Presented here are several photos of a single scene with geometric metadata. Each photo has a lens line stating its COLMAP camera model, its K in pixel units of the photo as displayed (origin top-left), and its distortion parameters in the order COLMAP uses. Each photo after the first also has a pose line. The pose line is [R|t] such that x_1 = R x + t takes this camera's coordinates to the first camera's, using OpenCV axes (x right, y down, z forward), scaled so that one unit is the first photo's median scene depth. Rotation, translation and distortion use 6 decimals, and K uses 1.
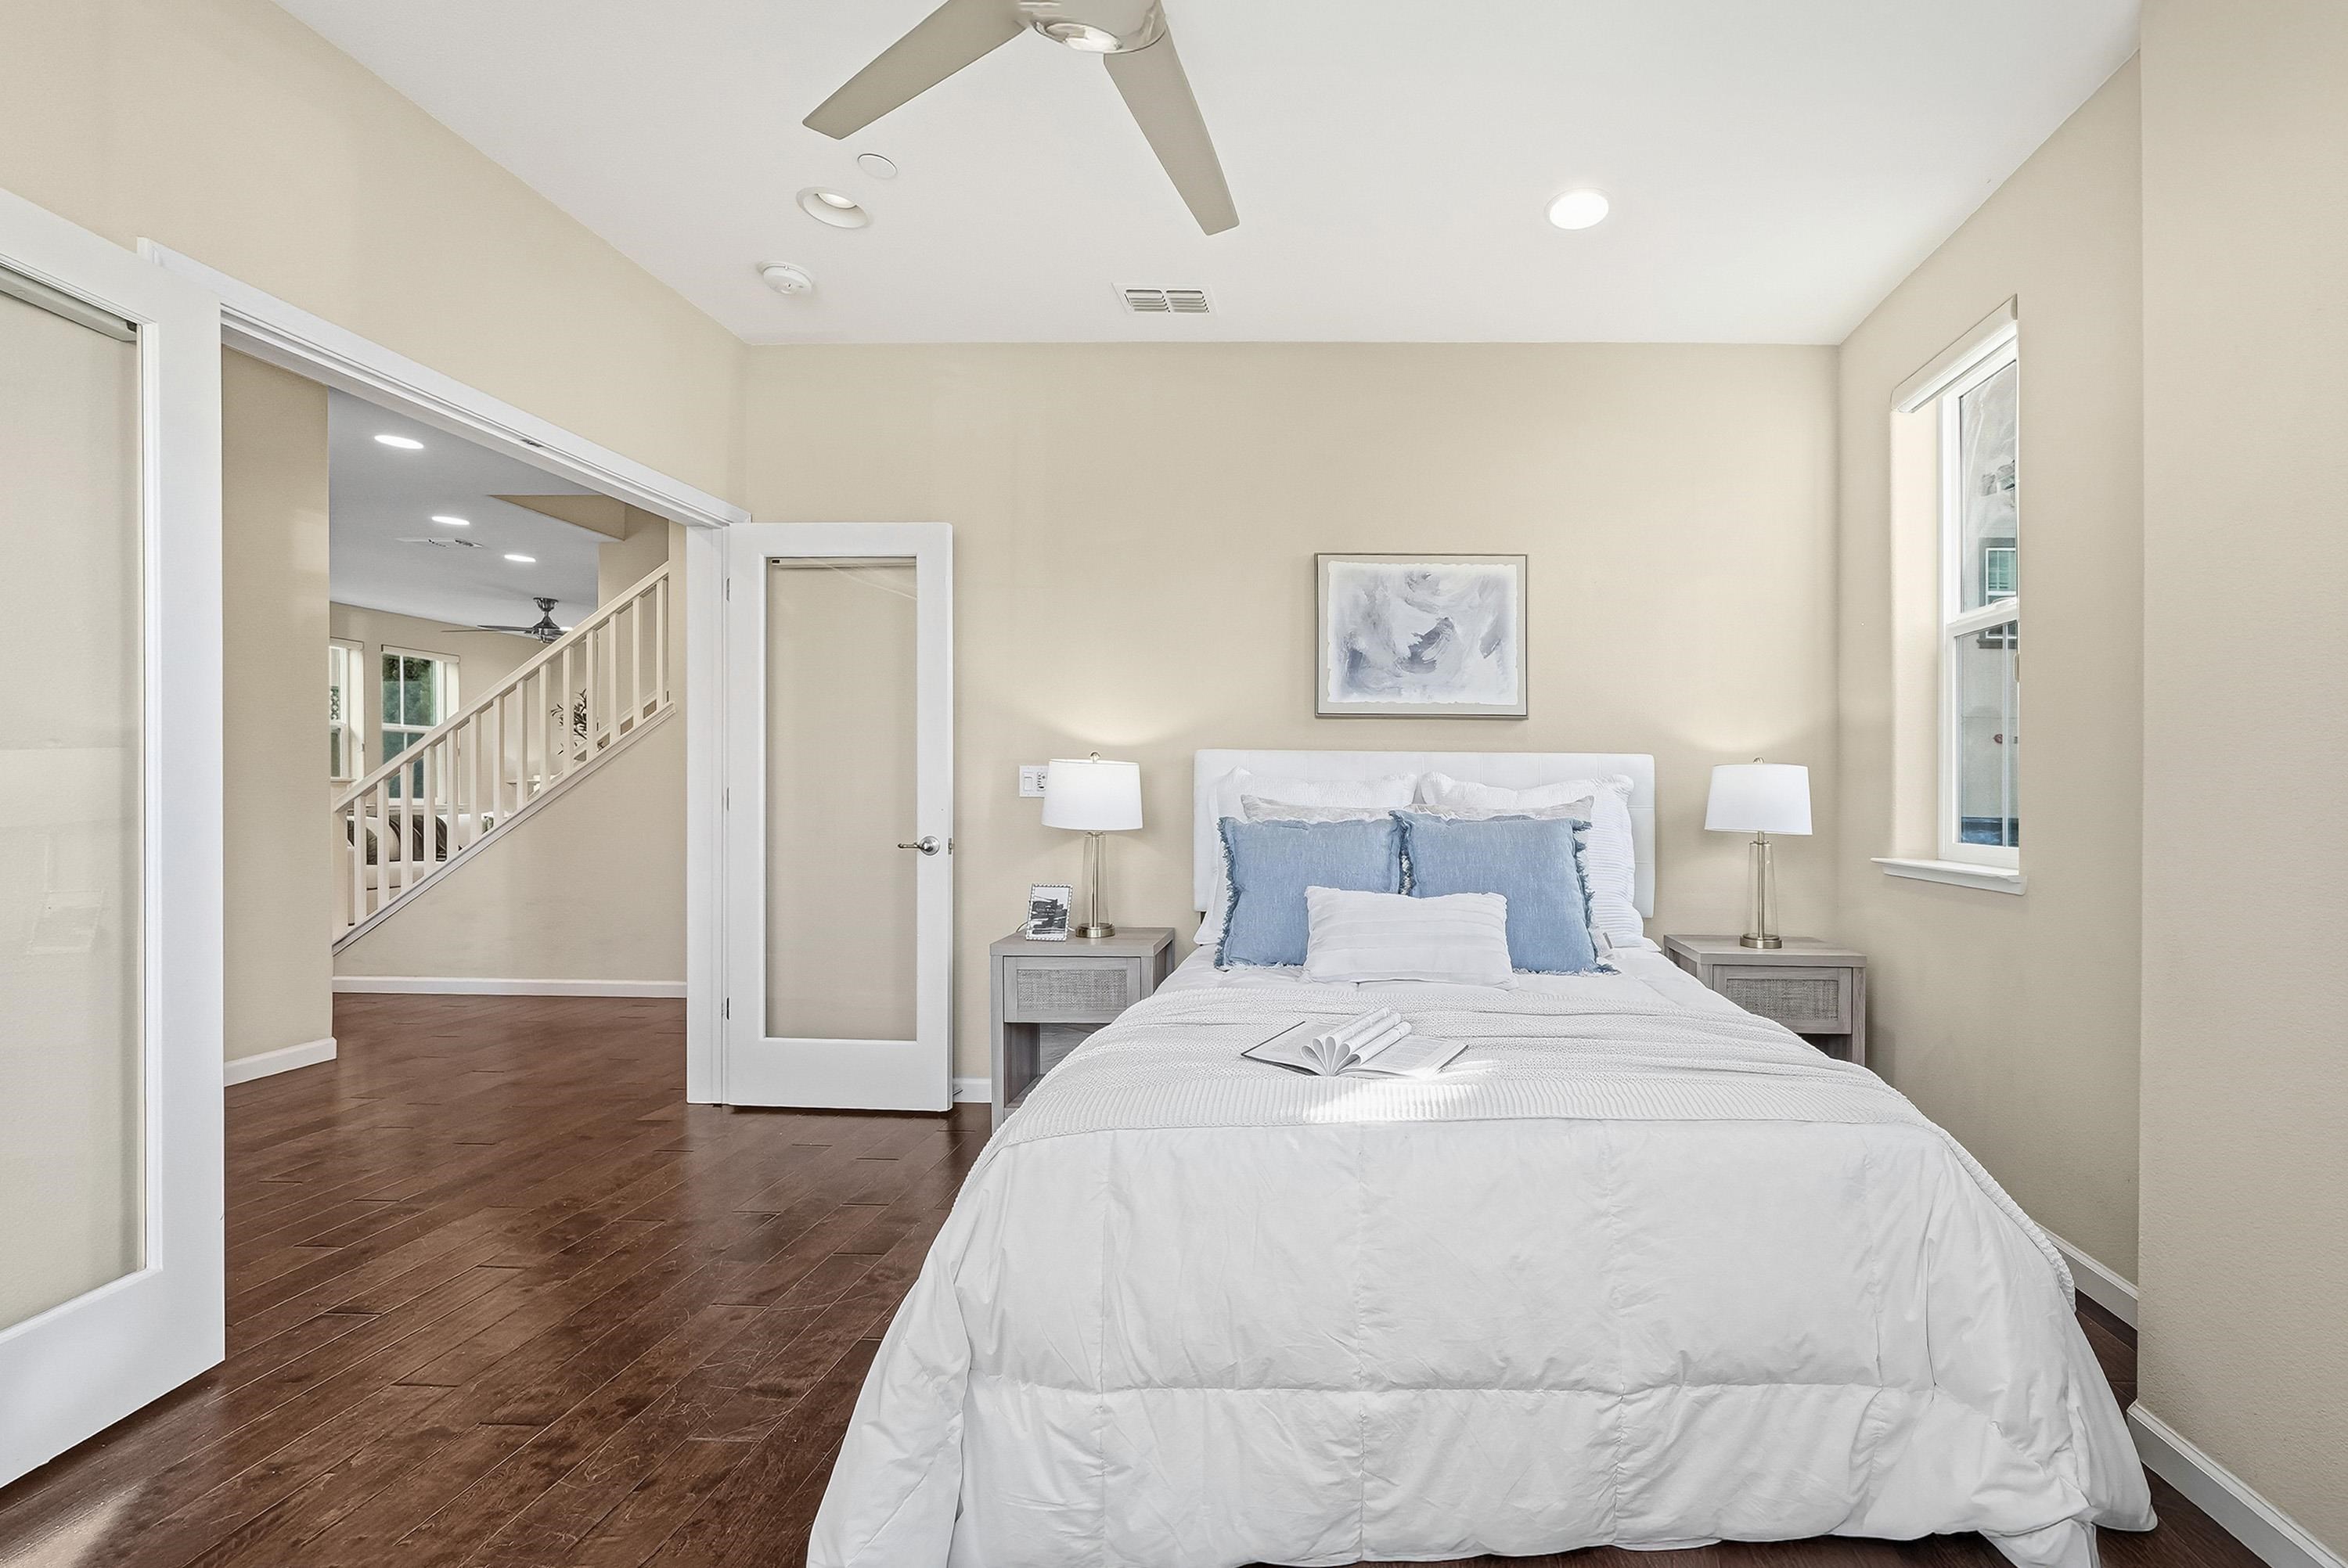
lens RADIAL K [[943.6, 0, 1174.3], [0, 943.6, 782.9], [0, 0, 1]] dist [-0.010551, 0.000444]
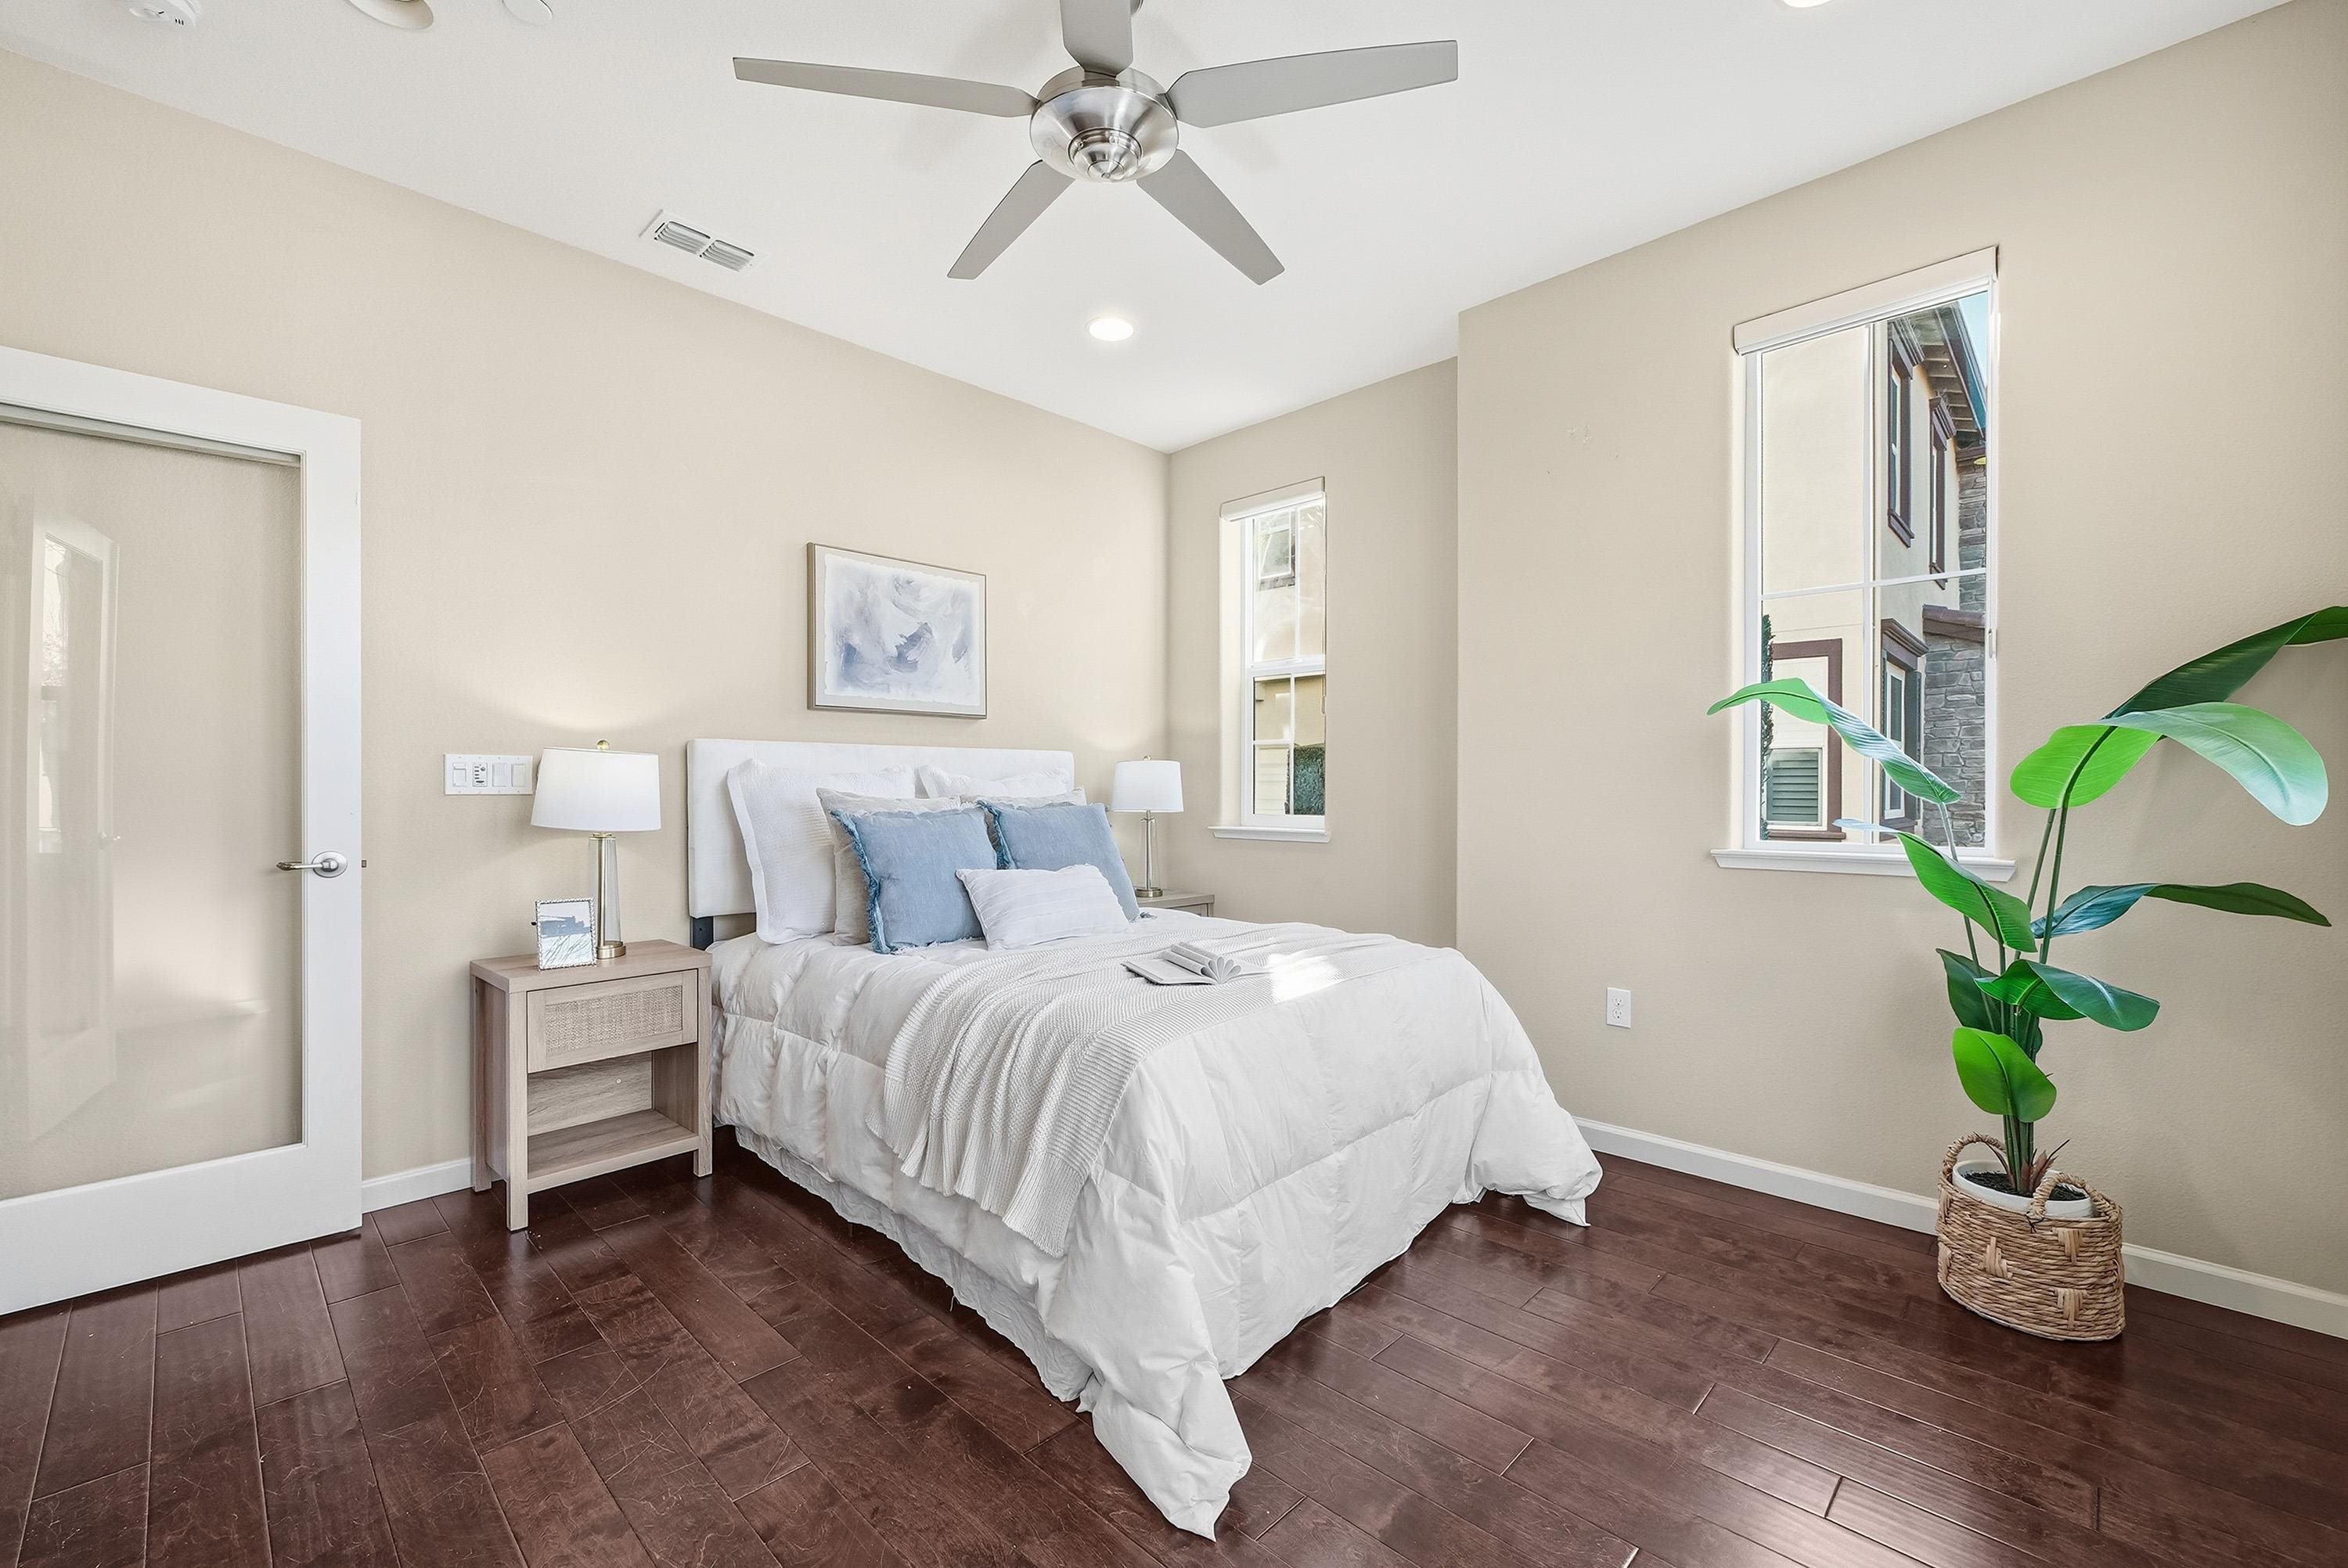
lens RADIAL K [[943.6, 0, 1239.6], [0, 943.6, 775.9], [0, 0, 1]] dist [-0.010551, 0.000444]
pose [[0.663498, -0.002486, 0.748174, -0.292181], [-0.001465, 0.999988, 0.004621, -0.004532], [-0.748177, -0.004162, 0.663486, 0.009088]]
